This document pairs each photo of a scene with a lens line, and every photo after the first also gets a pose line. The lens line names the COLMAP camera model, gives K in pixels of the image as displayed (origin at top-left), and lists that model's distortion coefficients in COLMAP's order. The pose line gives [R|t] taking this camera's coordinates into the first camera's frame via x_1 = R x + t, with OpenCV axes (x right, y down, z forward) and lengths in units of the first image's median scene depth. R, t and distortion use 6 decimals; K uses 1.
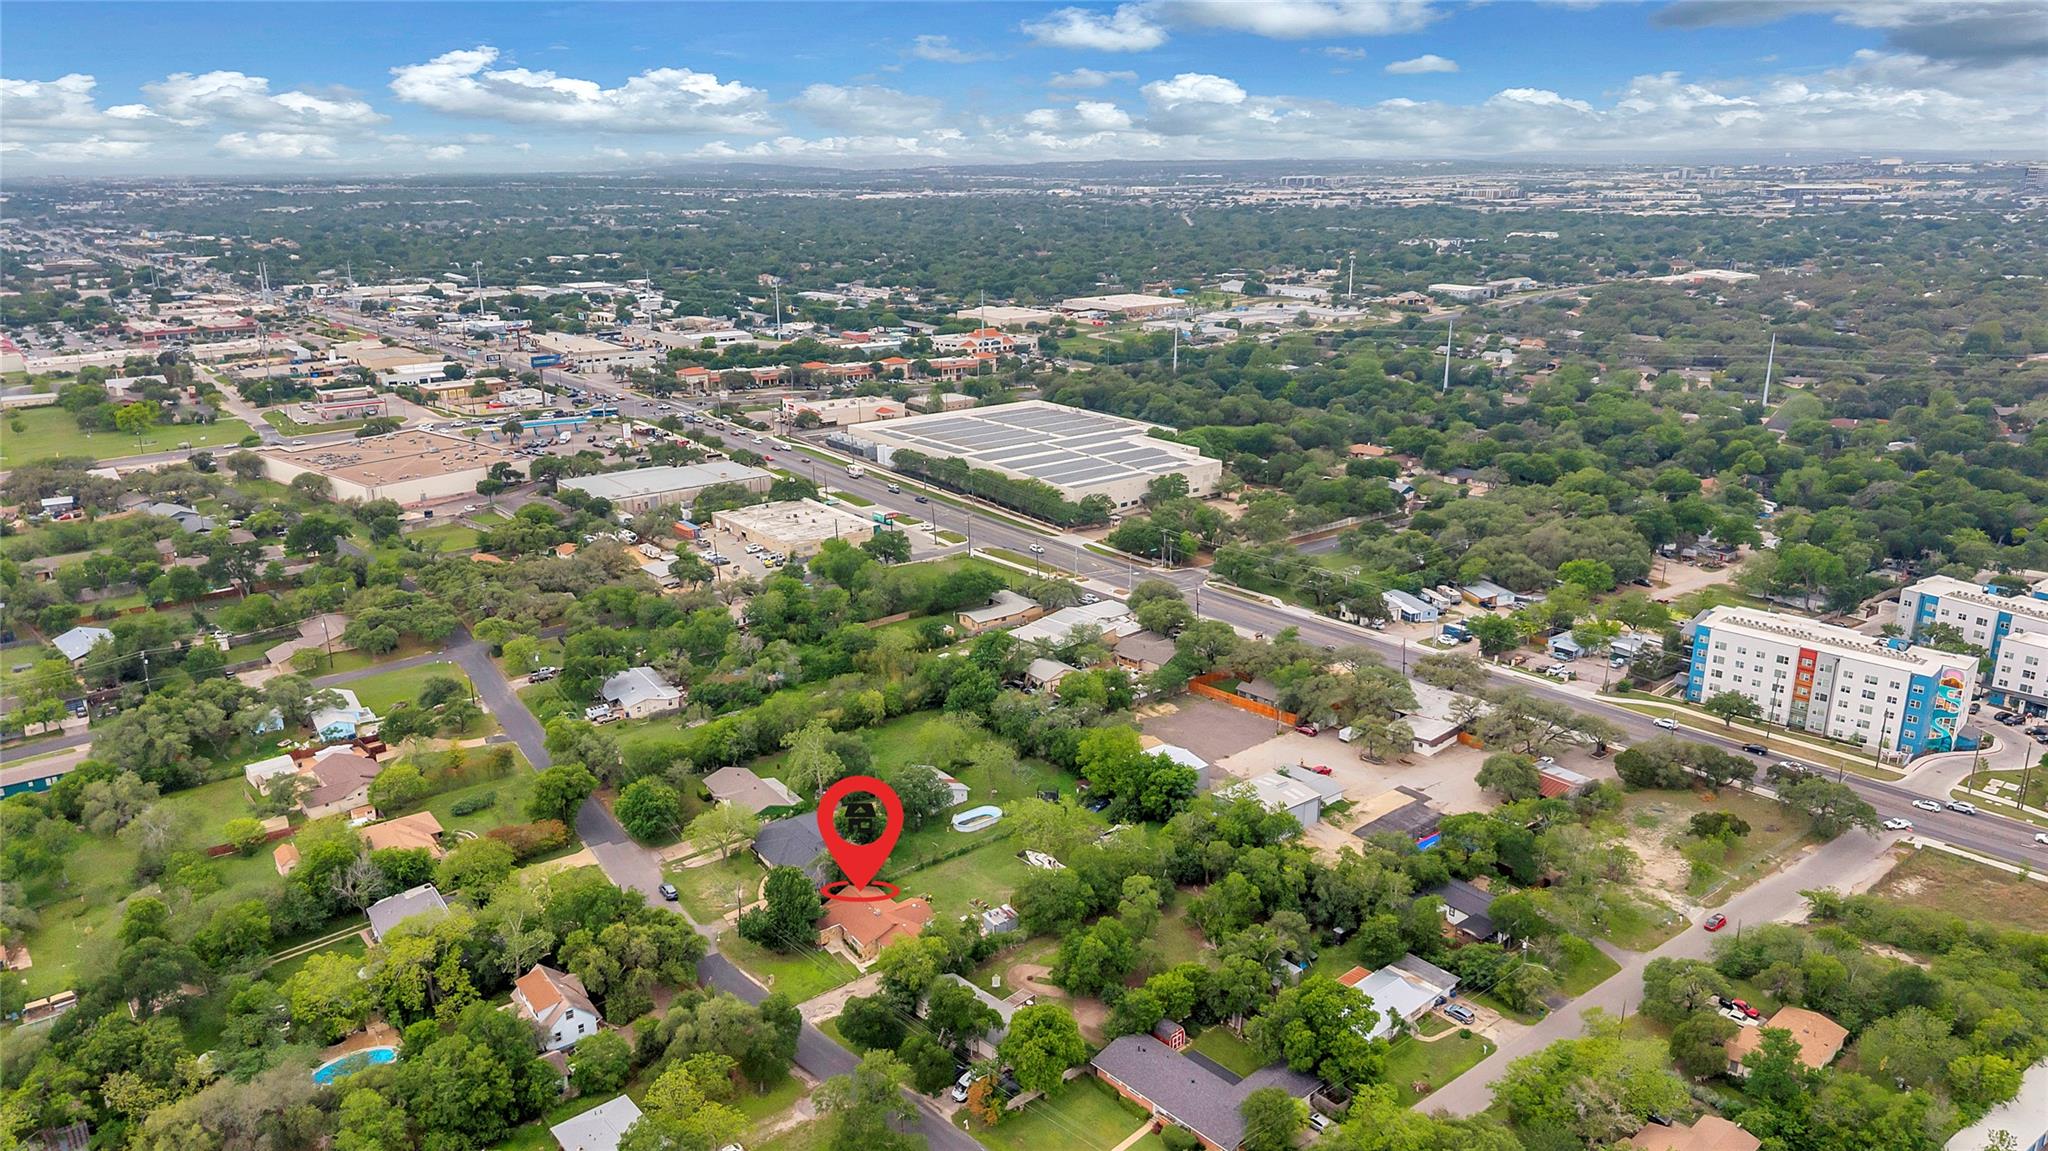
lens RADIAL K [[1360.9, 0, 1021.8], [0, 1360.9, 603.7], [0, 0, 1]] dist [0.109586, -0.146295]
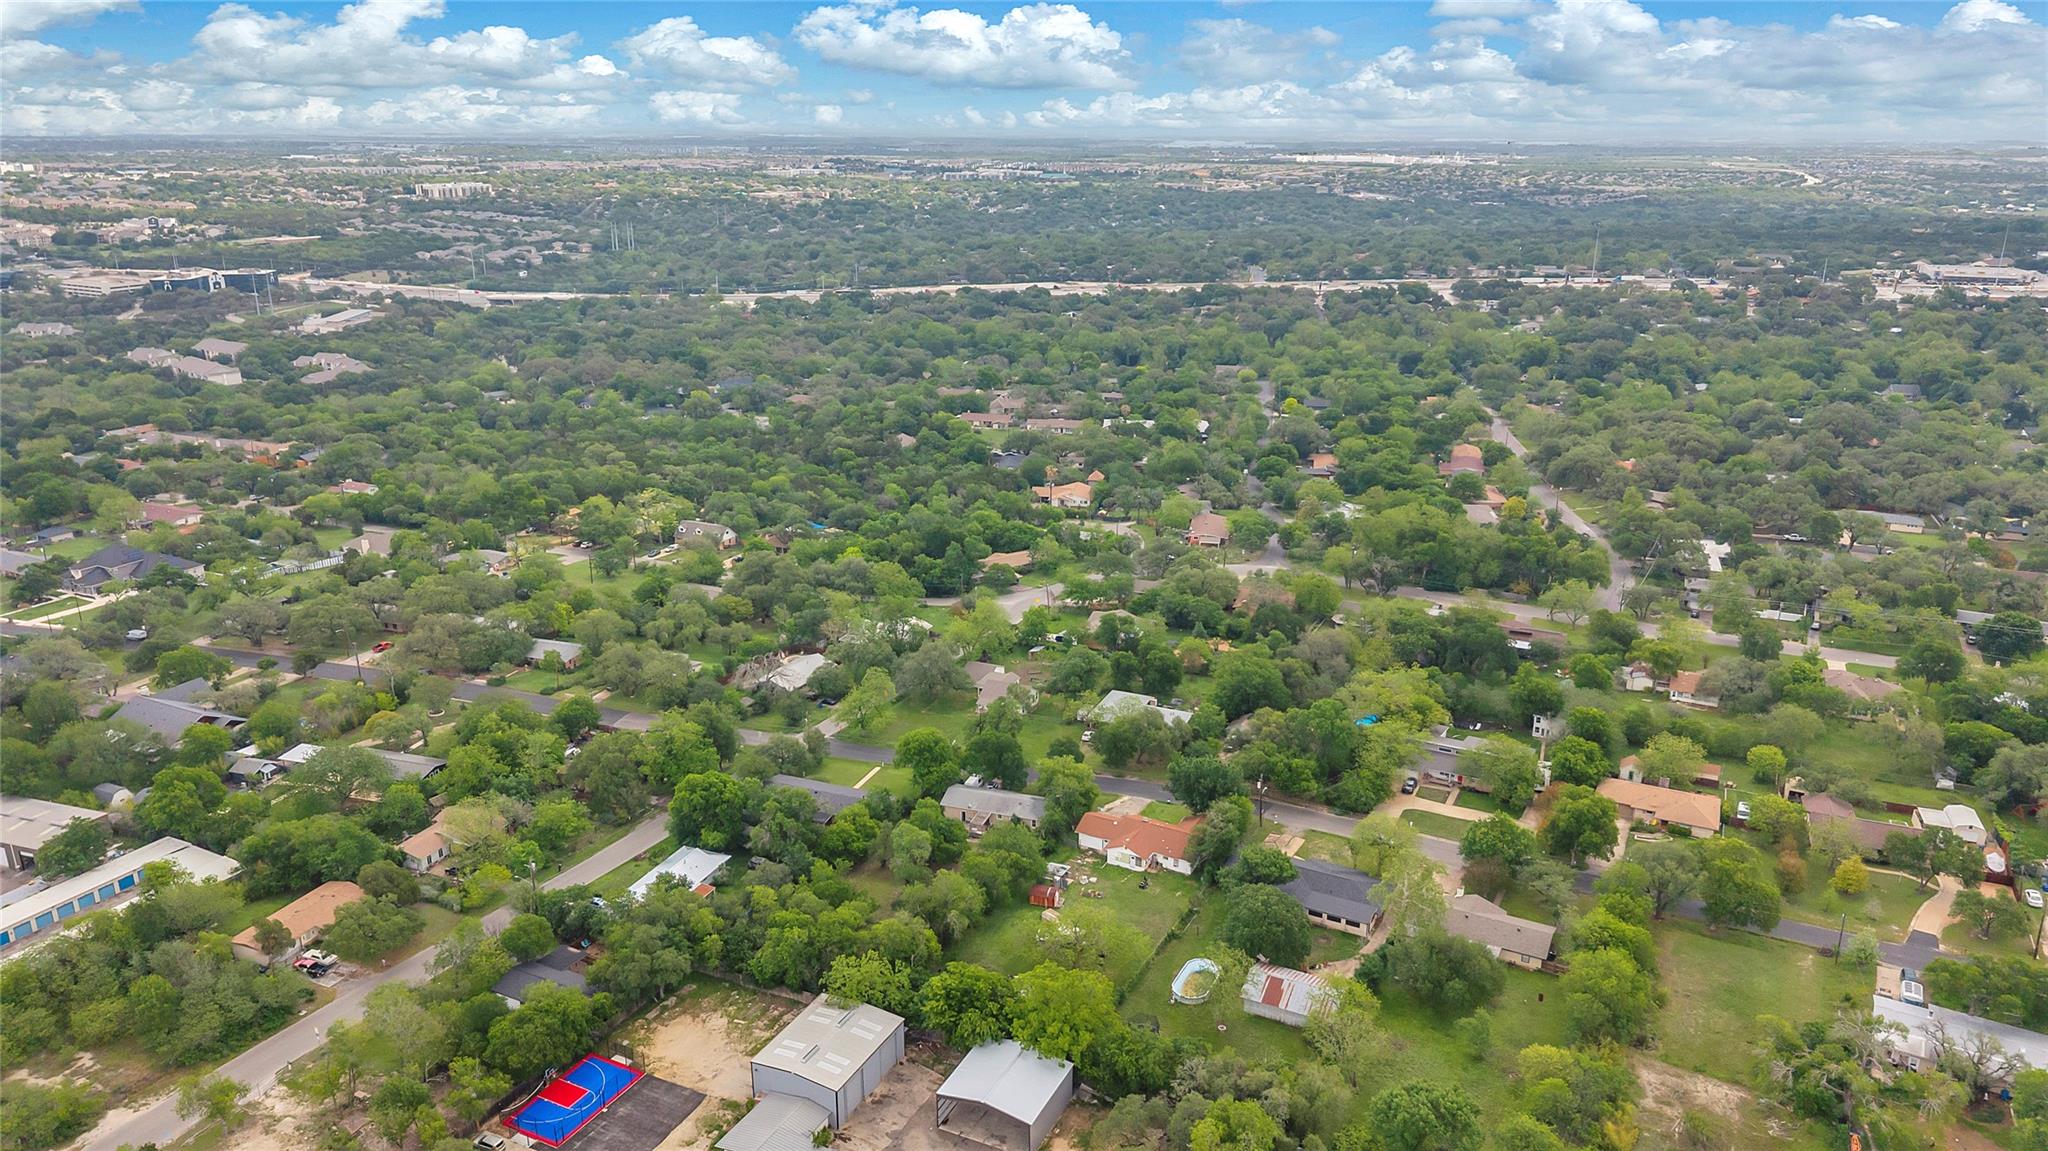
lens RADIAL K [[1408.0, 0, 1028.2], [0, 1408.0, 560.6], [0, 0, 1]] dist [0.056074, -0.075506]
pose [[-0.894875, 0.139401, -0.423988, 0.266573], [-0.136414, 0.819082, 0.557221, -0.347422], [0.424958, 0.556481, -0.713960, 1.053952]]
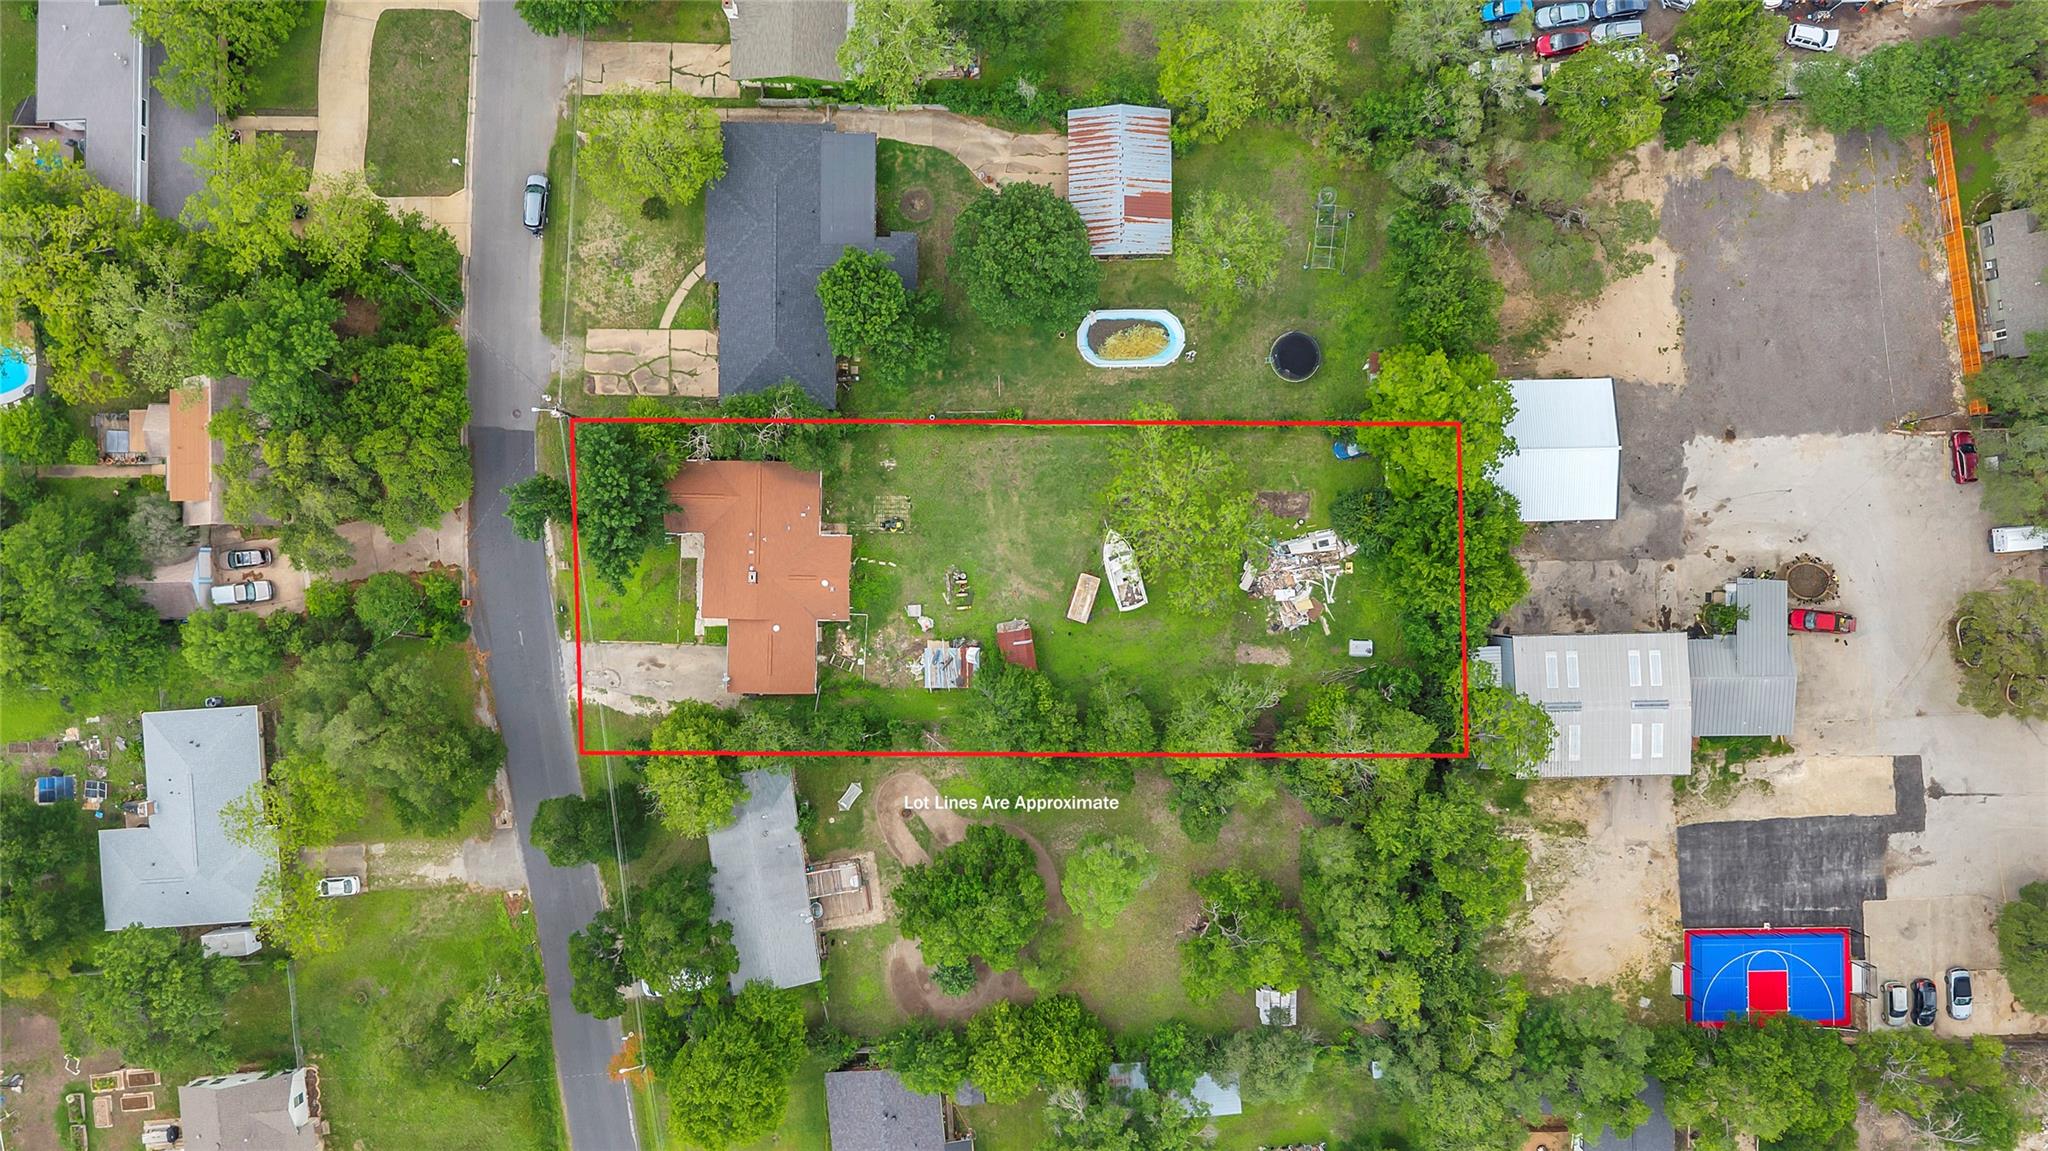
lens RADIAL K [[1406.1, 0, 1035.9], [0, 1406.1, 567.9], [0, 0, 1]] dist [0.058629, -0.080540]
pose [[0.806074, 0.591142, 0.028212, -0.018611], [-0.211615, 0.243382, 0.946565, -0.227030], [0.552687, -0.768971, 0.321278, 0.570241]]
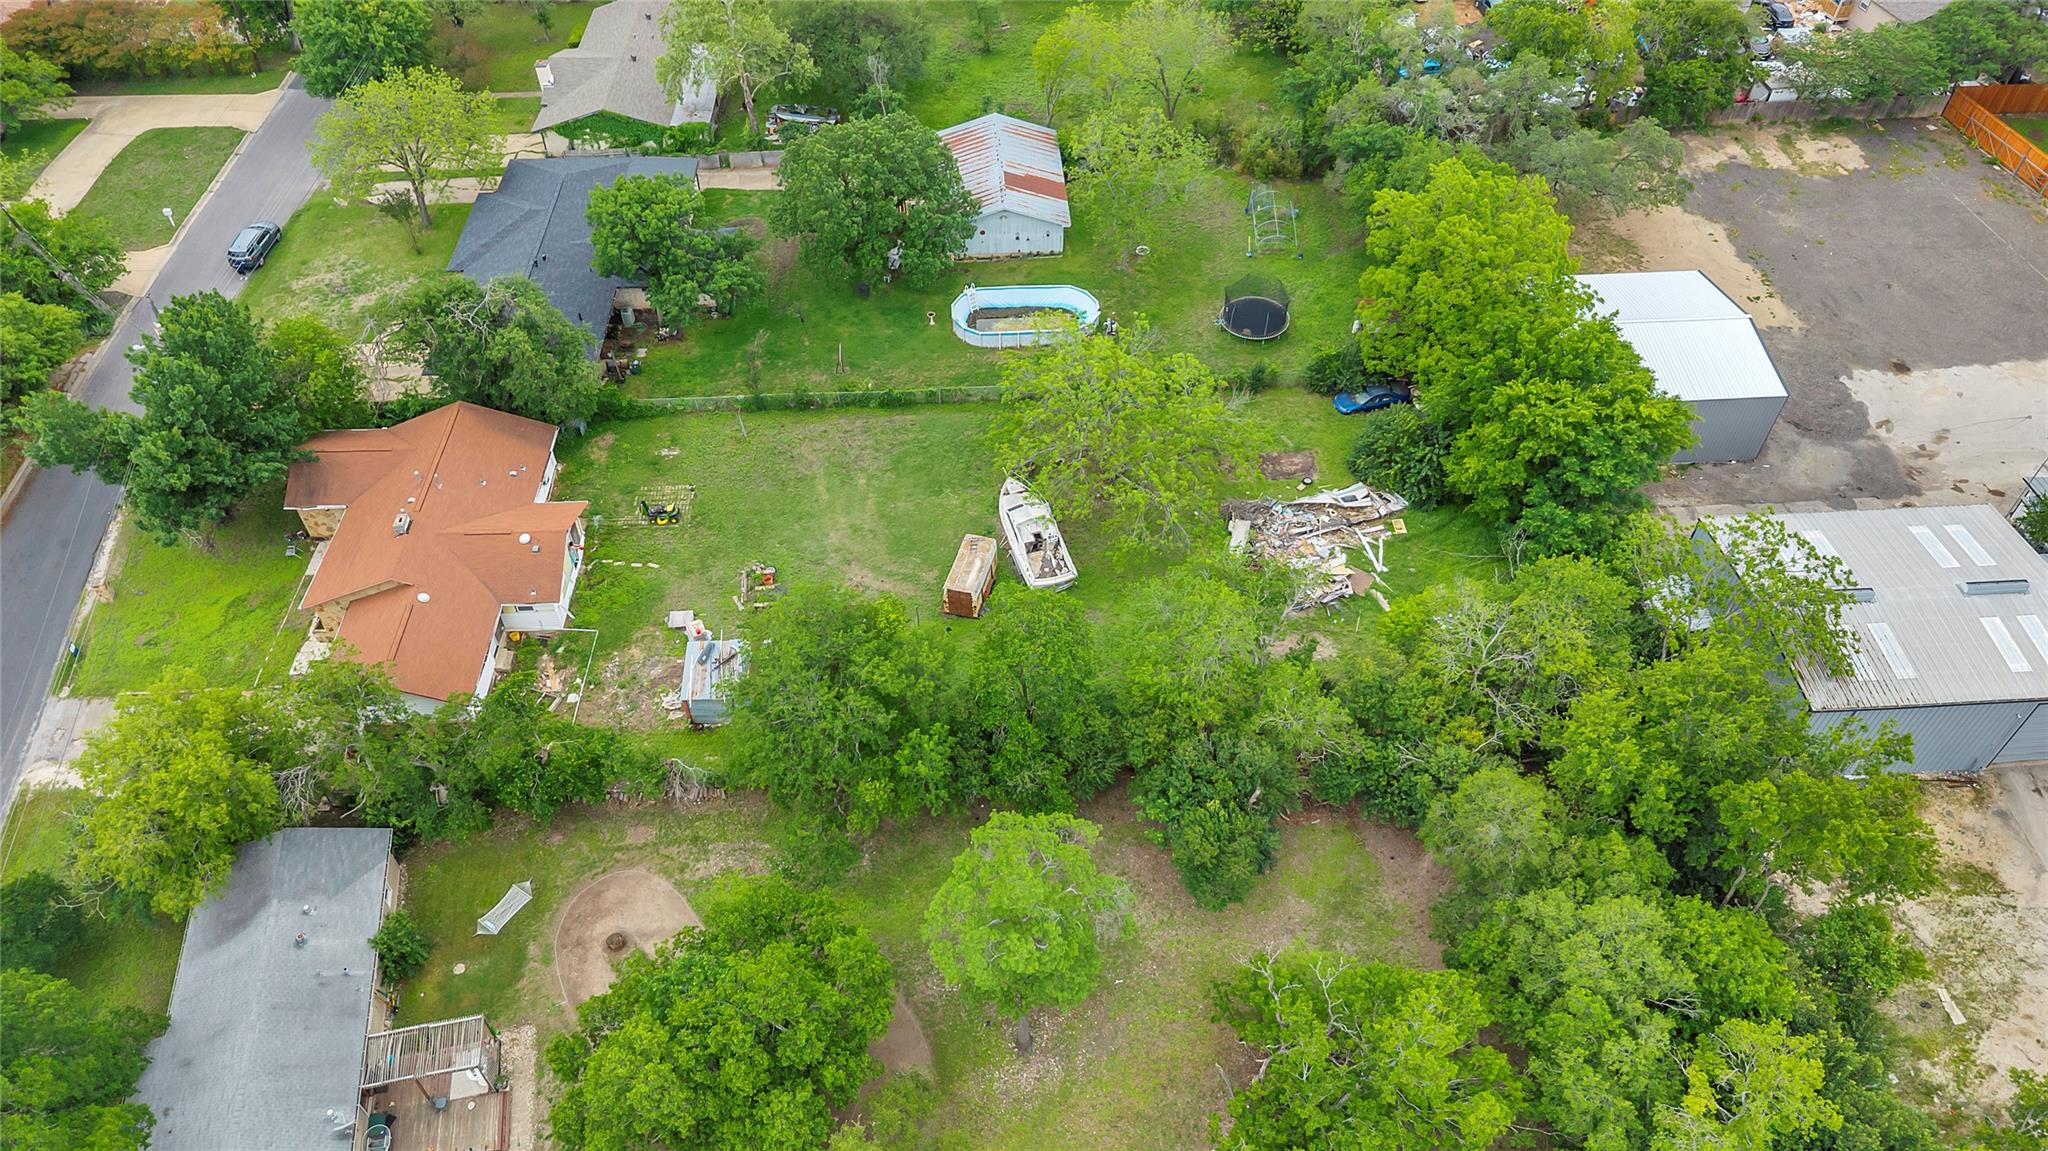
lens RADIAL K [[1406.1, 0, 1035.9], [0, 1406.1, 567.9], [0, 0, 1]] dist [0.058629, -0.080540]
pose [[0.838453, 0.401413, -0.368598, 0.101565], [-0.184174, 0.845275, 0.501587, 0.019915], [0.512910, -0.352671, 0.782653, 0.520819]]
